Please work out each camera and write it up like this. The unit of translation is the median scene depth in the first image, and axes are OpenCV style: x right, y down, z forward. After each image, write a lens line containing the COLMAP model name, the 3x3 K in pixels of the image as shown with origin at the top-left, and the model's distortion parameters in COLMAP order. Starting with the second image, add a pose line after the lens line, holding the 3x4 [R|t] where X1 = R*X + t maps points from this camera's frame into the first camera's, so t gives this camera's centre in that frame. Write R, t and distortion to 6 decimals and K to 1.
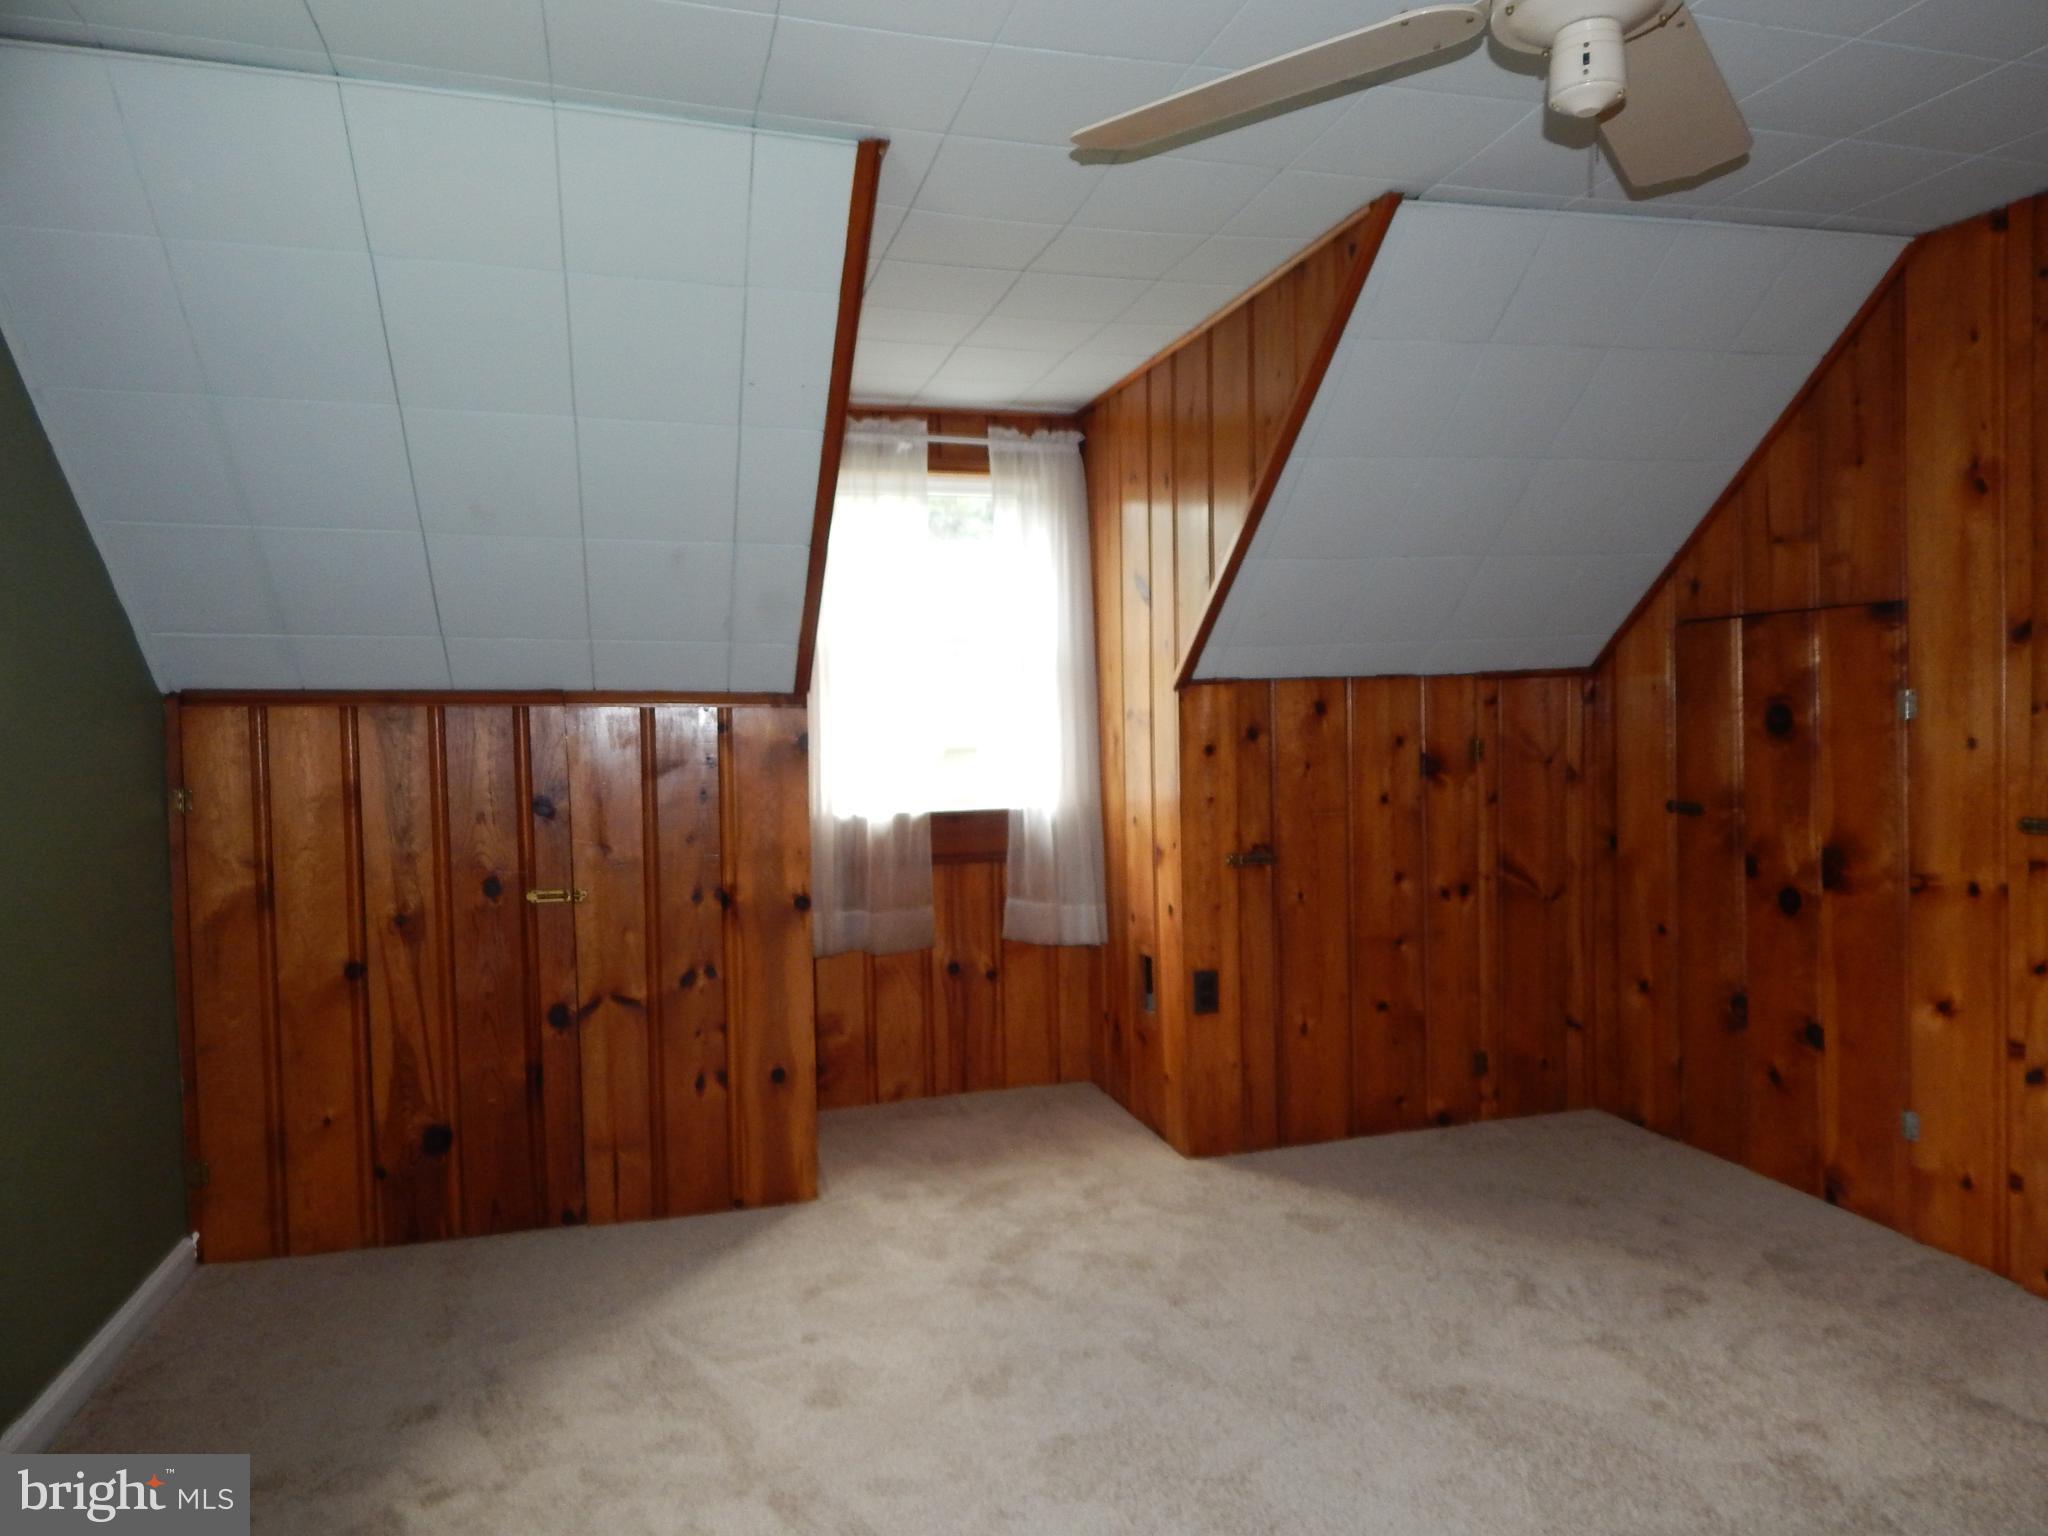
lens RADIAL K [[1364.6, 0, 1030.3], [0, 1364.6, 752.7], [0, 0, 1]] dist [0.009302, -0.006823]
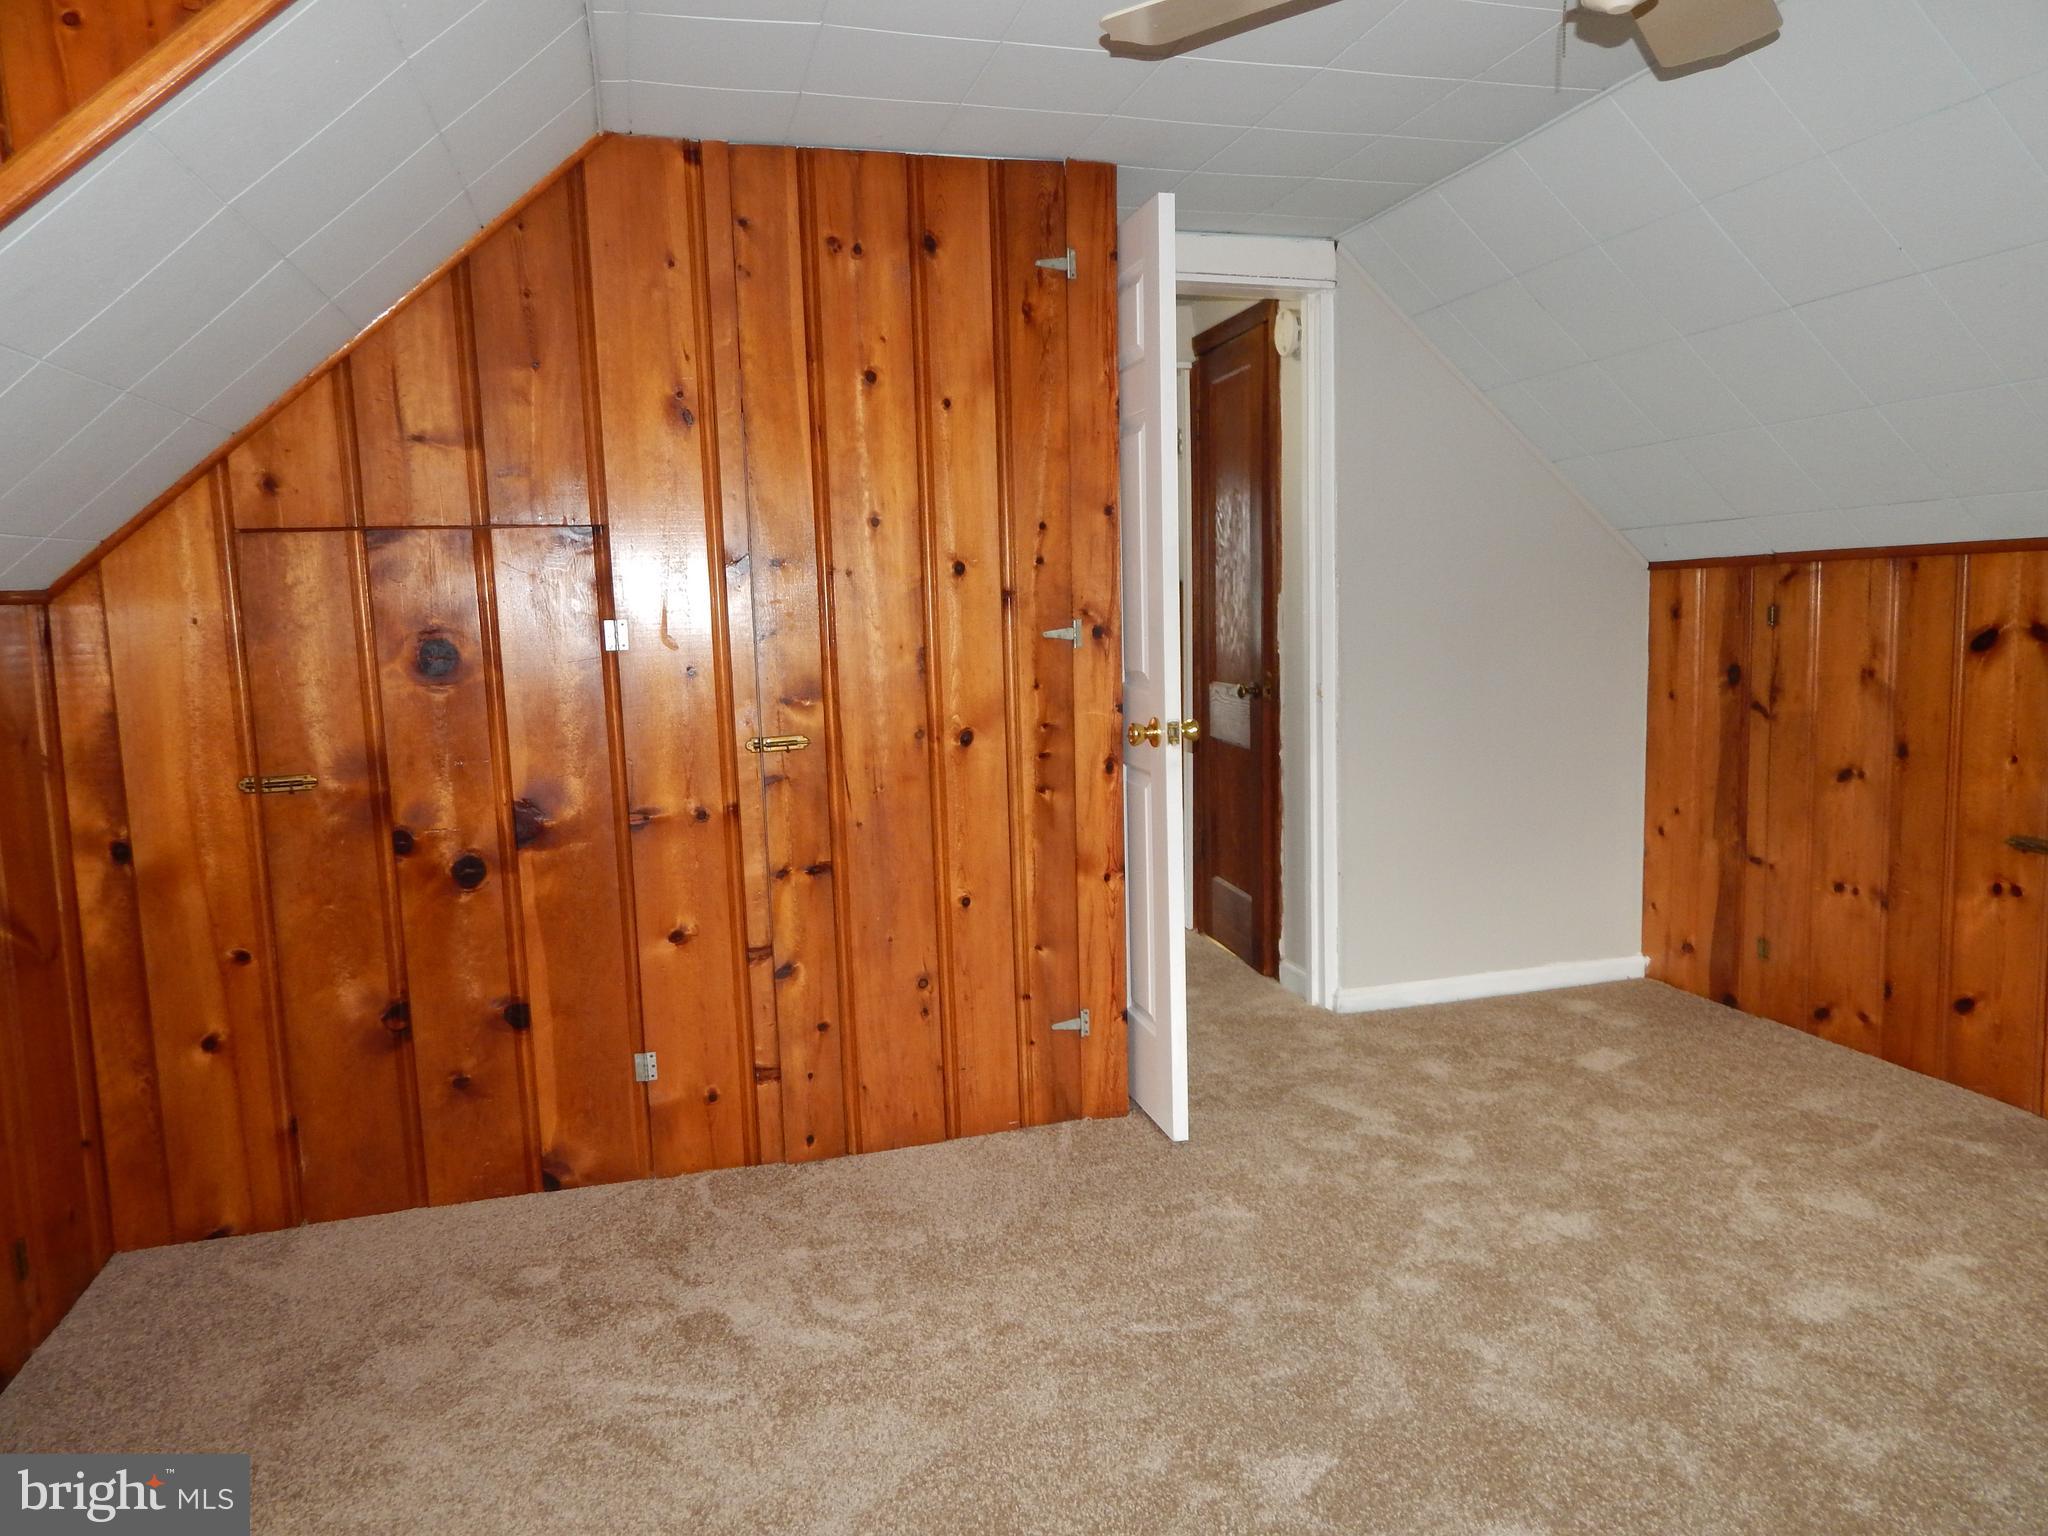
lens RADIAL K [[1364.6, 0, 1030.3], [0, 1364.6, 752.7], [0, 0, 1]] dist [0.009302, -0.006823]
pose [[-0.001379, -0.079965, 0.996797, -0.316107], [0.067374, 0.994525, 0.079876, -0.010485], [-0.997727, 0.067268, 0.004016, 0.721322]]
